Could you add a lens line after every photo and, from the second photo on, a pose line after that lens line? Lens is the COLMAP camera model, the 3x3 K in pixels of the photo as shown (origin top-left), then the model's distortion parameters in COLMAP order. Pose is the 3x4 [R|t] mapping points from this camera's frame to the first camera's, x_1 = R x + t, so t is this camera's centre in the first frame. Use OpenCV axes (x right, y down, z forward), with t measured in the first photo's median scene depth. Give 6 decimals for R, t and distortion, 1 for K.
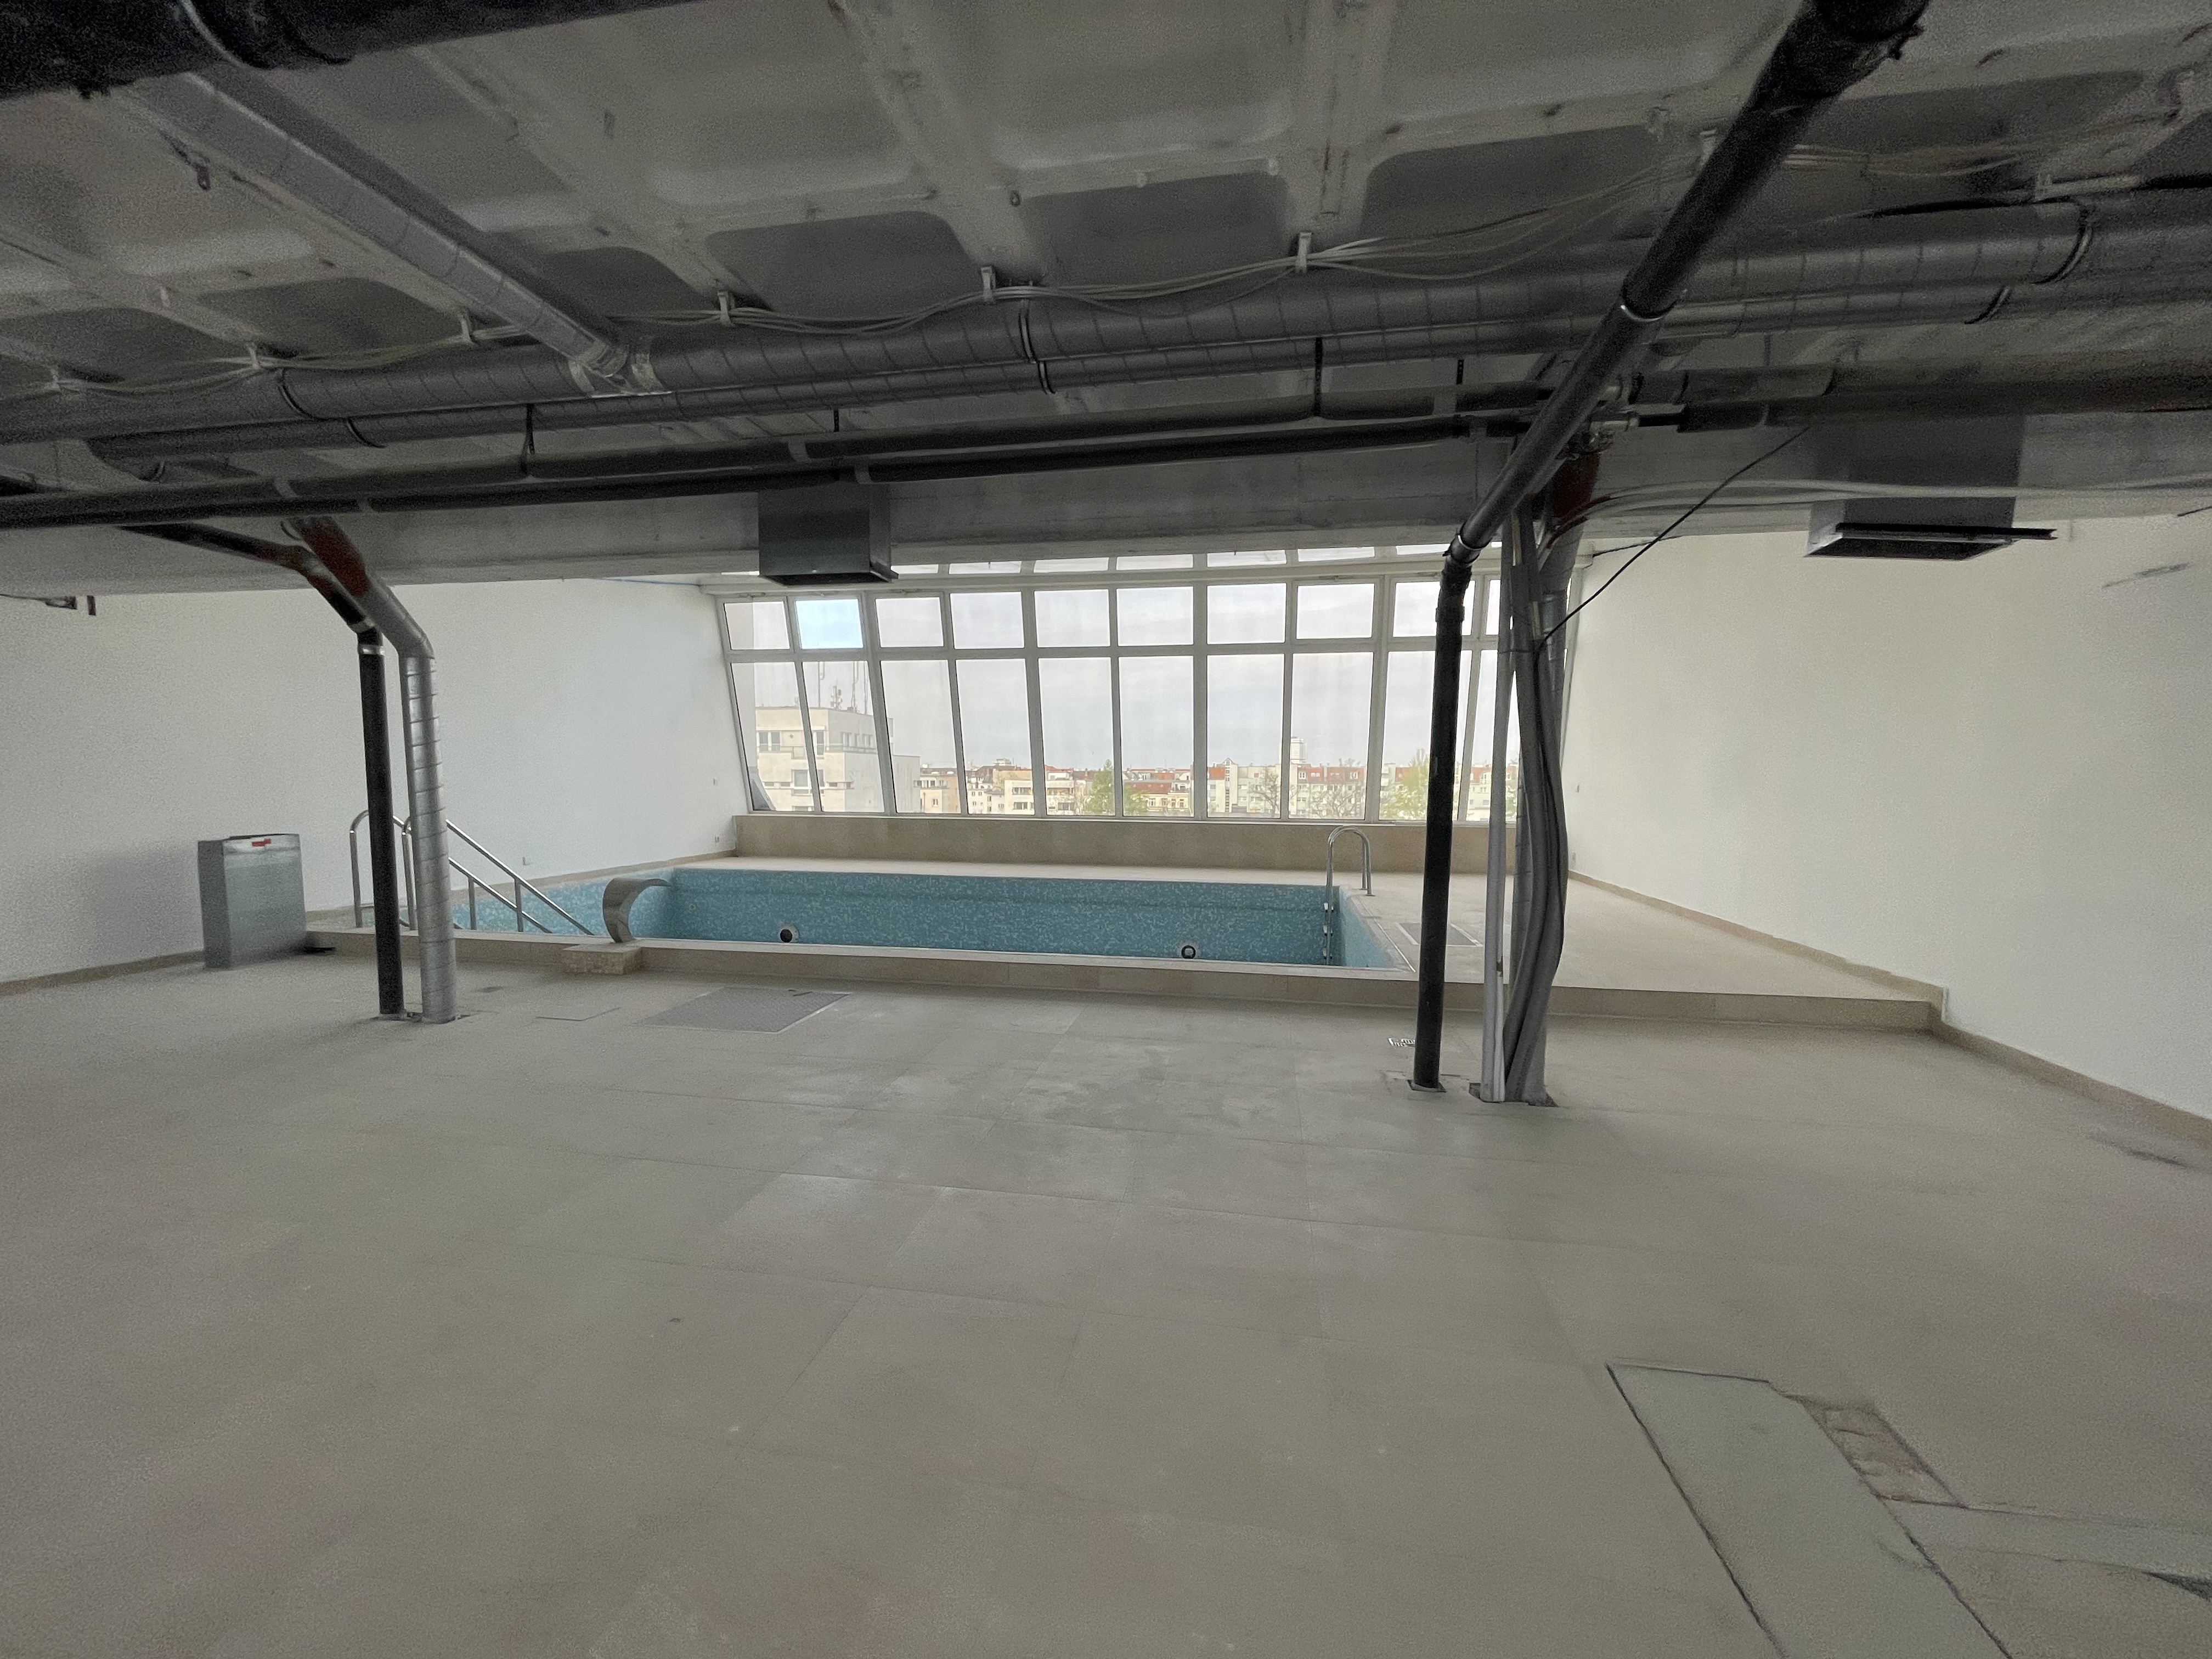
lens RADIAL K [[886.8, 0, 1111.4], [0, 886.8, 845.7], [0, 0, 1]] dist [-0.001862, -0.001039]
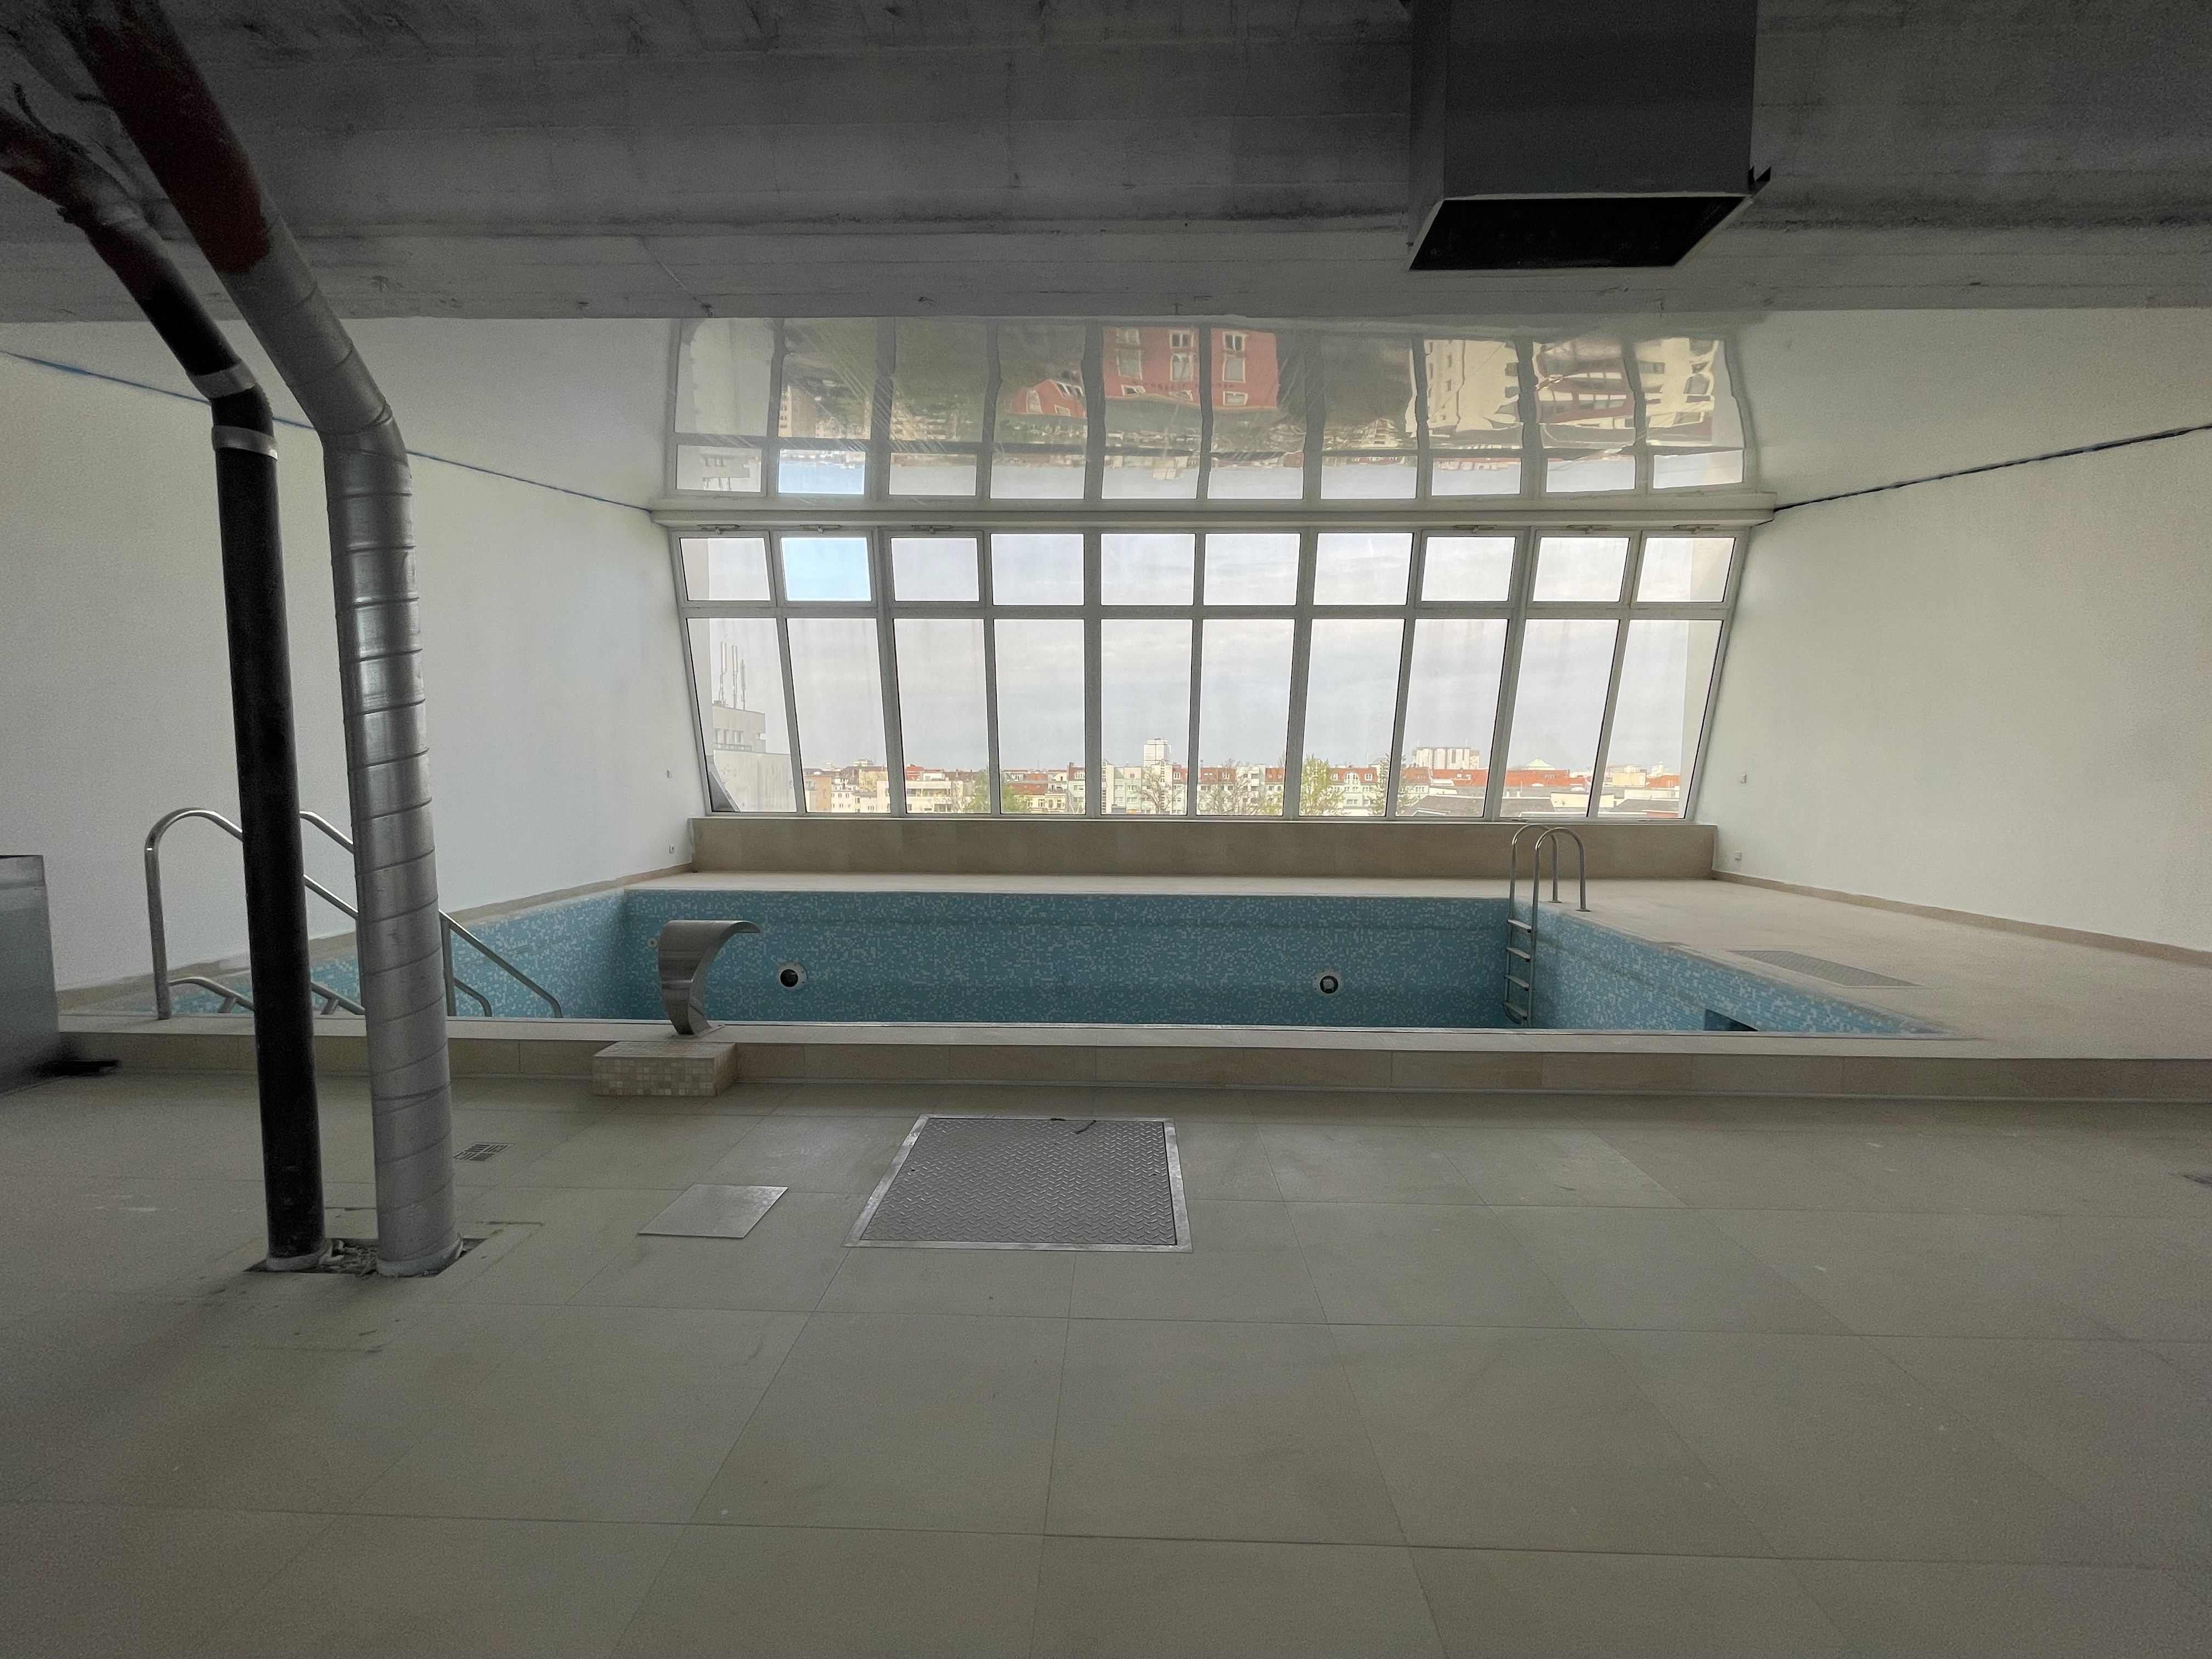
lens RADIAL K [[886.8, 0, 1107.0], [0, 886.8, 842.6], [0, 0, 1]] dist [-0.001862, -0.001039]
pose [[0.988950, -0.011863, 0.147775, -0.206565], [0.012564, 0.999914, -0.003811, -0.006304], [-0.147717, 0.005626, 0.989014, 0.215743]]
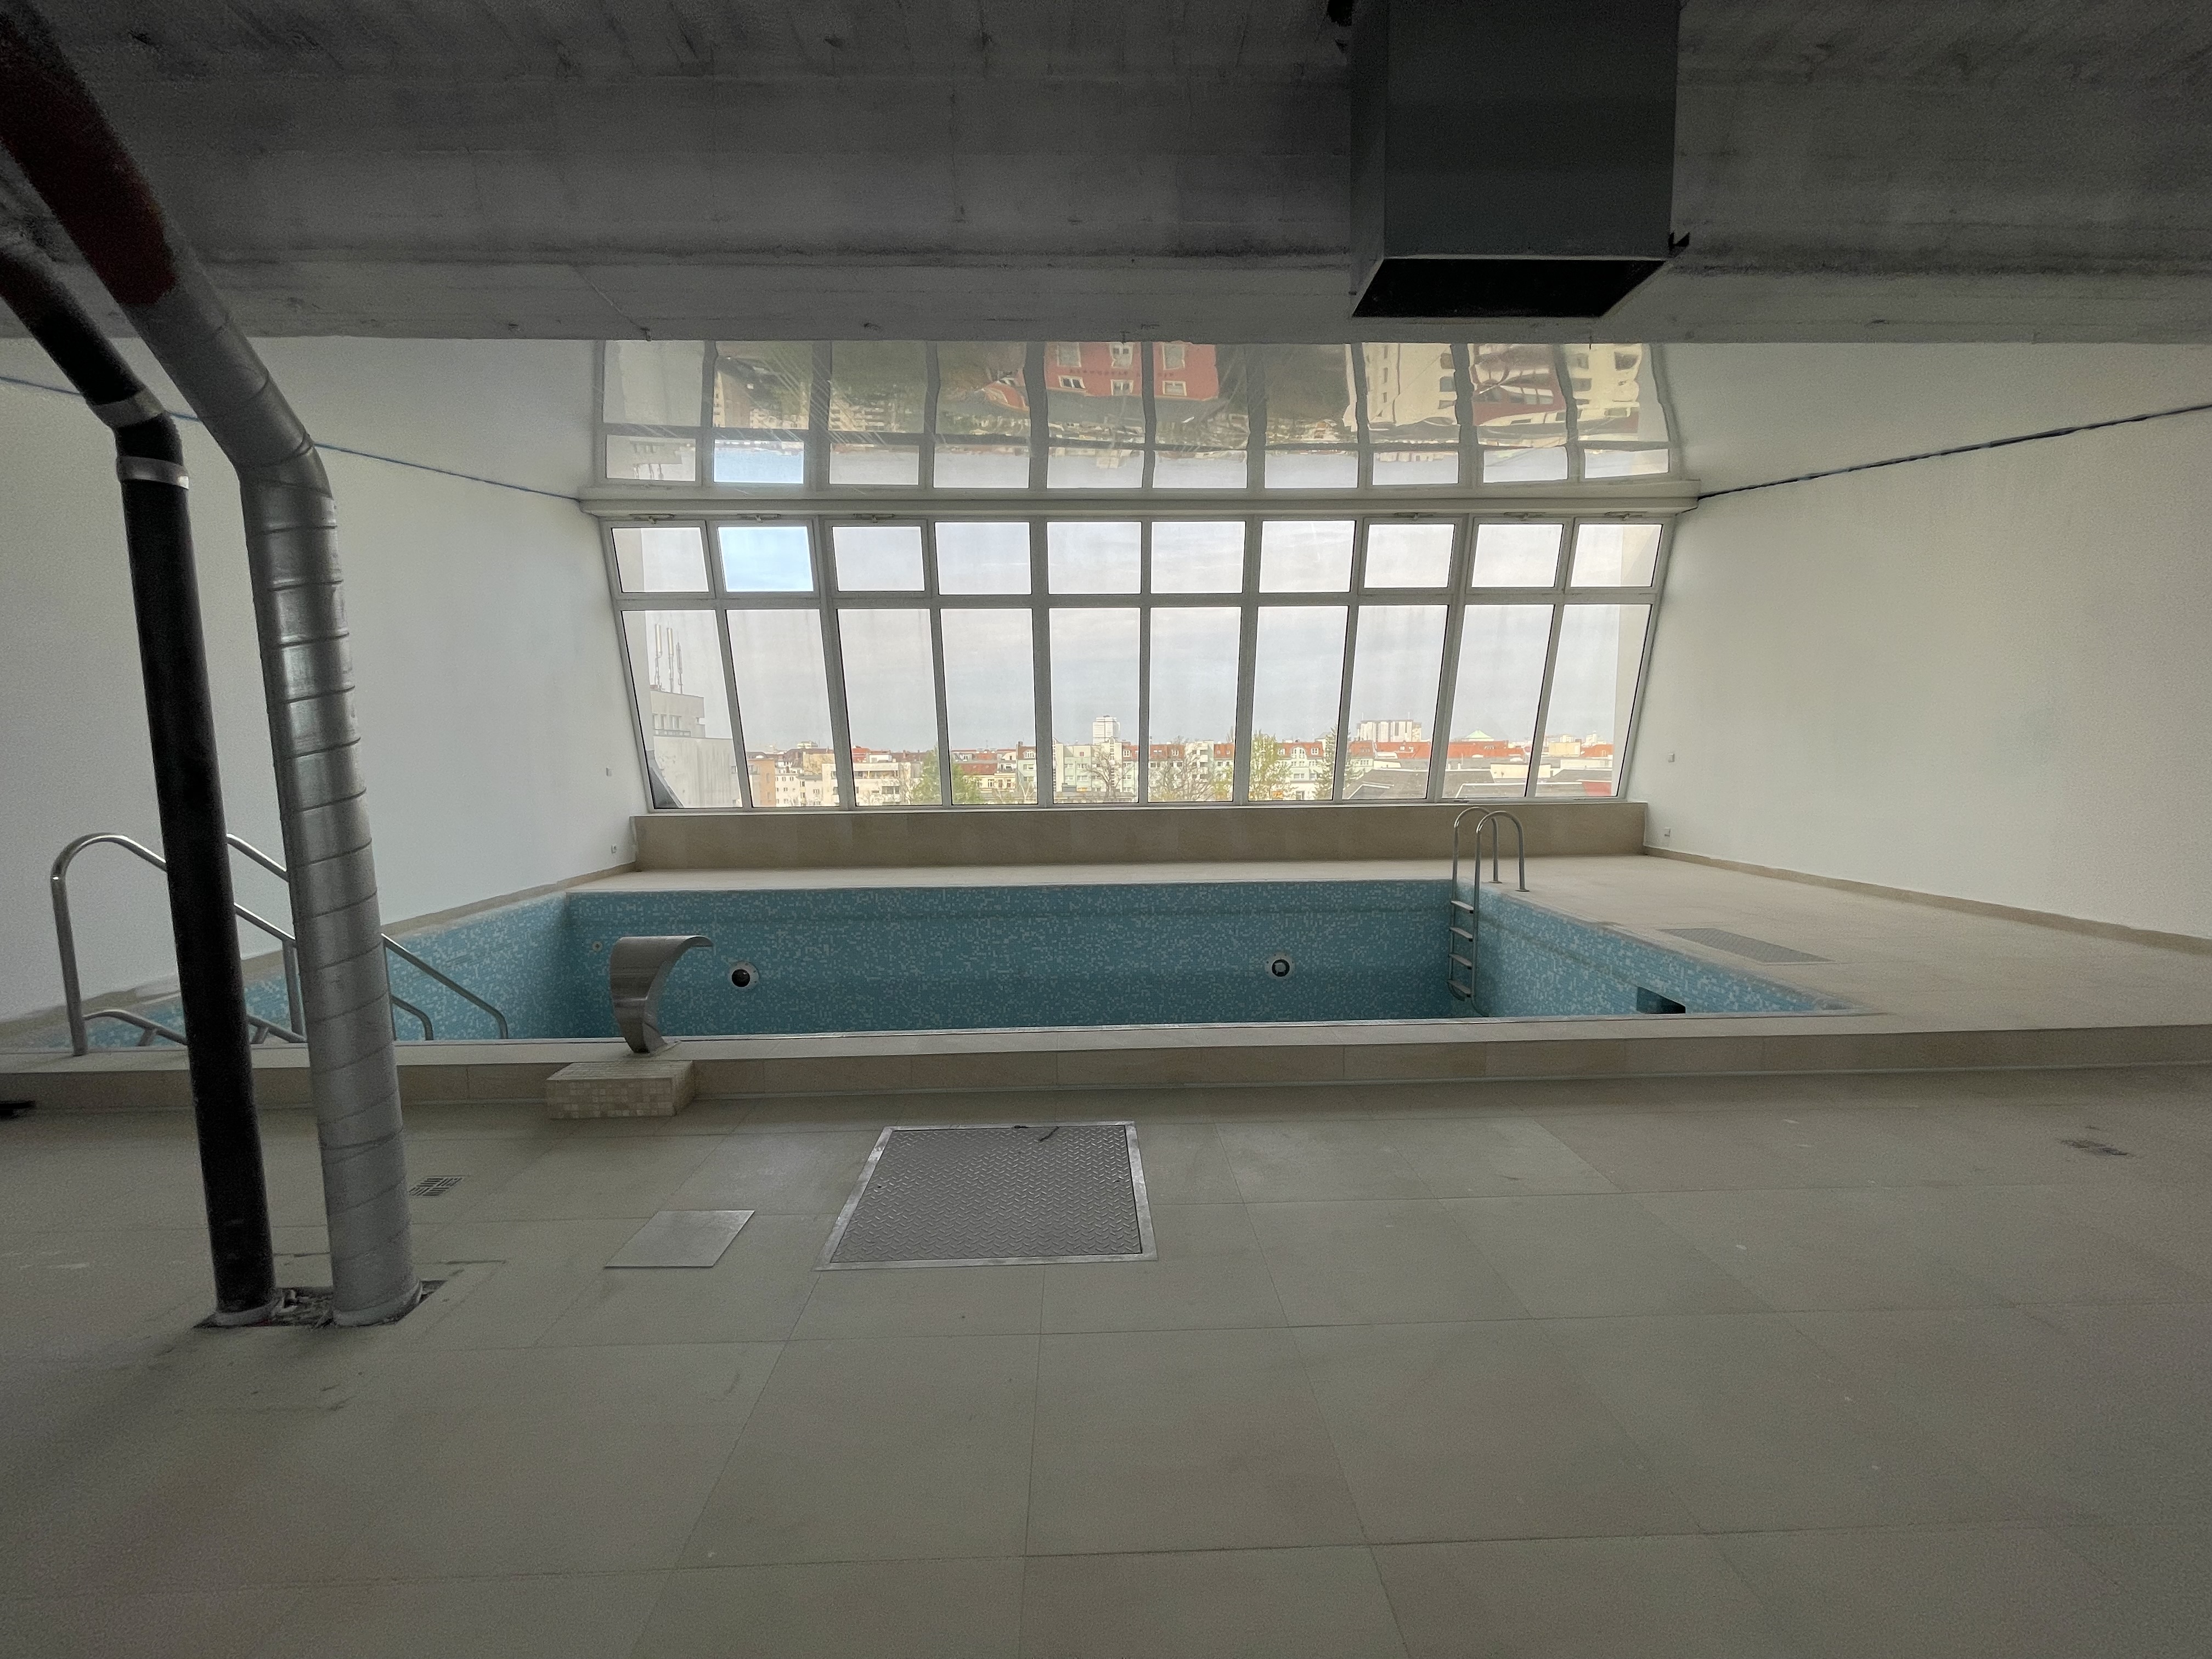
lens RADIAL K [[886.8, 0, 1106.9], [0, 886.8, 841.8], [0, 0, 1]] dist [-0.001862, -0.001039]
pose [[0.978766, -0.037649, 0.201492, -0.208632], [0.034010, 0.999190, 0.021493, -0.017009], [-0.202138, -0.014184, 0.979254, 0.212596]]
